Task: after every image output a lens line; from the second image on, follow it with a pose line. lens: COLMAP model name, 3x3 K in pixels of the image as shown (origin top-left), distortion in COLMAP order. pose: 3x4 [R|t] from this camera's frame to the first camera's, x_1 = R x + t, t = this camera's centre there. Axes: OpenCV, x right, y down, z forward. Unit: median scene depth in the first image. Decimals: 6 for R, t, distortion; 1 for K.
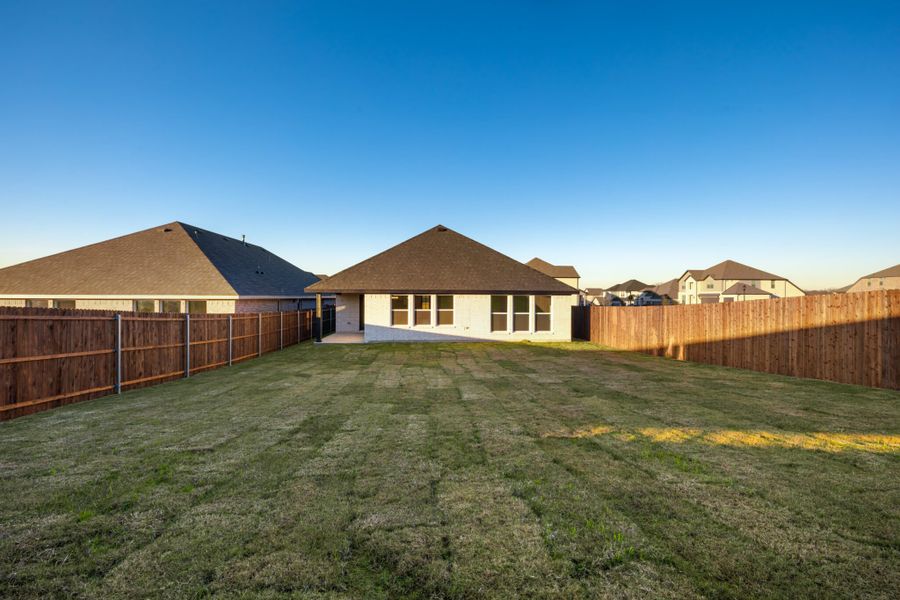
lens RADIAL K [[390.5, 0, 450.0], [0, 390.5, 300.0], [0, 0, 1]] dist [-0.001042, -0.000361]
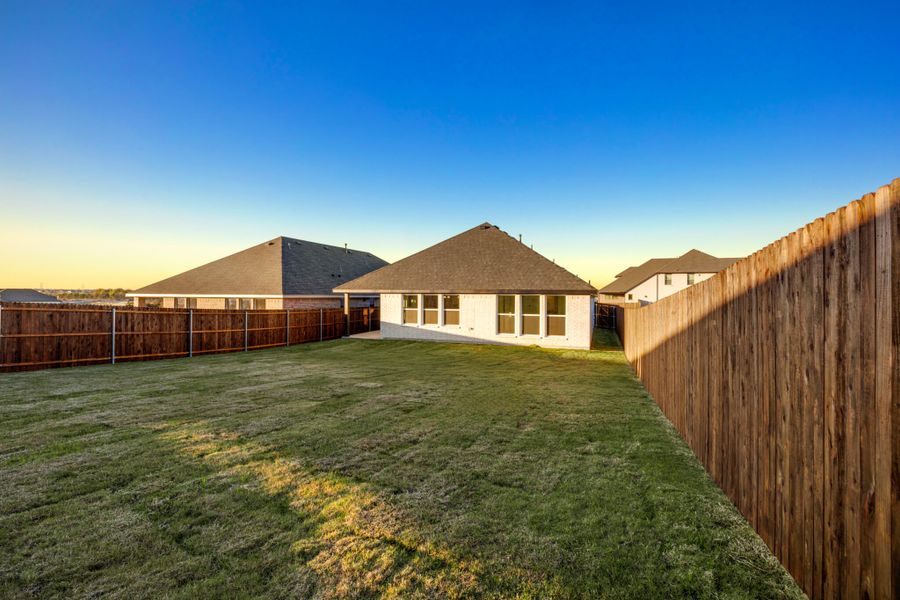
lens RADIAL K [[390.5, 0, 450.0], [0, 390.5, 300.0], [0, 0, 1]] dist [-0.001042, -0.000361]
pose [[0.906038, 0.005892, -0.423155, 0.405743], [-0.005259, 0.999983, 0.002664, -0.001941], [0.423163, -0.000188, 0.906054, 0.104252]]
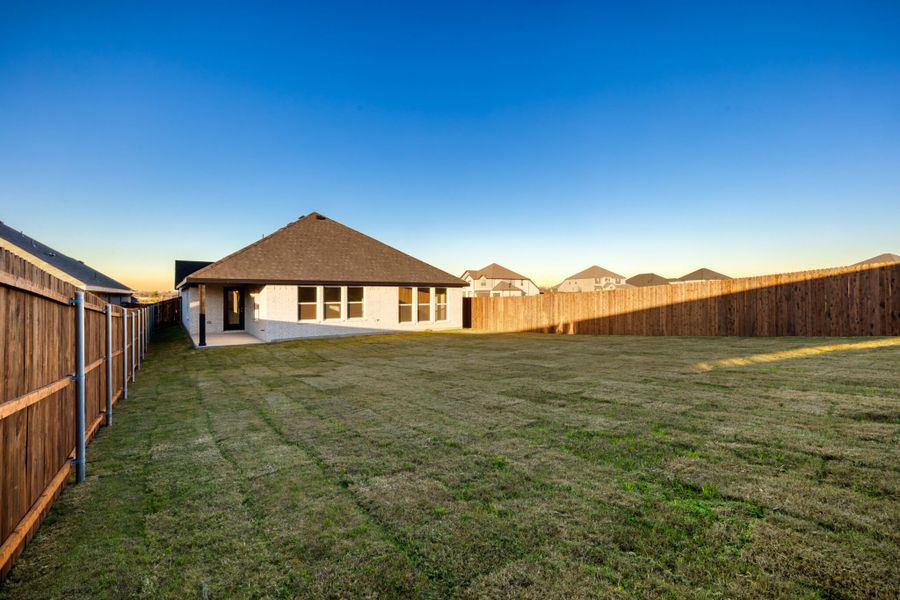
lens RADIAL K [[390.5, 0, 450.0], [0, 390.5, 300.0], [0, 0, 1]] dist [-0.001042, -0.000361]
pose [[0.844635, -0.014834, 0.535137, -0.331514], [0.012318, 0.999890, 0.008276, 0.014953], [-0.535201, -0.000399, 0.844725, 0.069469]]
